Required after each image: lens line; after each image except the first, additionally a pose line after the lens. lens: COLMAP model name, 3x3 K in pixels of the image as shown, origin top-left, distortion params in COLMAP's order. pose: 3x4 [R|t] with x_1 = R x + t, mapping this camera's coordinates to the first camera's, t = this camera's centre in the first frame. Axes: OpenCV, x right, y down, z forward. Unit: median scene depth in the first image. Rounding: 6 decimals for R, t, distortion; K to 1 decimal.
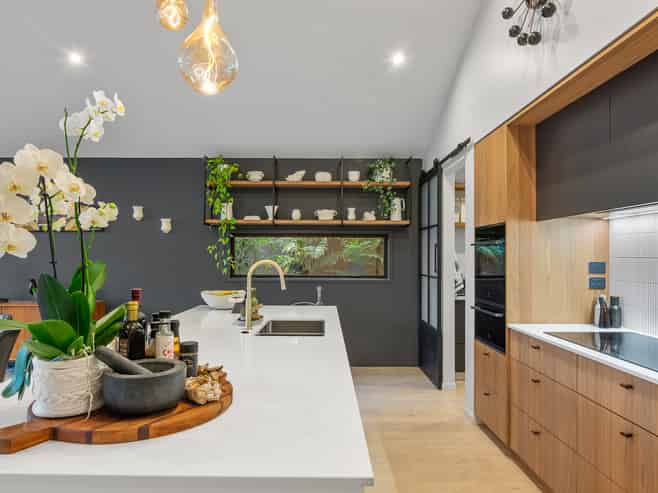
lens RADIAL K [[442.9, 0, 329.0], [0, 442.9, 246.5], [0, 0, 1]] dist [-0.004599, -0.000451]
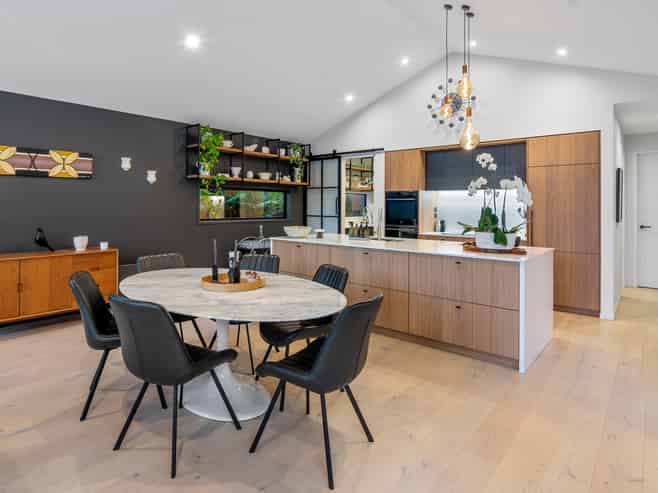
lens RADIAL K [[394.6, 0, 329.0], [0, 394.6, 246.5], [0, 0, 1]] dist [-0.002546, -0.001151]
pose [[0.623980, -0.078972, 0.777440, -0.920992], [-0.022521, 0.992650, 0.118908, -0.000605], [-0.781116, -0.091705, 0.617615, 0.000415]]
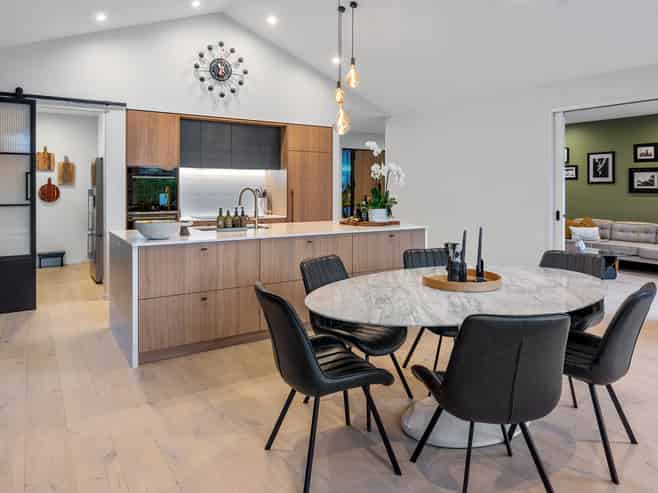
lens RADIAL K [[442.9, 0, 329.0], [0, 442.9, 246.5], [0, 0, 1]] dist [-0.004599, -0.000451]
pose [[-0.580757, -0.117347, 0.805575, -0.910553], [-0.024906, 0.991654, 0.126498, 0.014604], [-0.813696, 0.053401, -0.578832, 0.910941]]
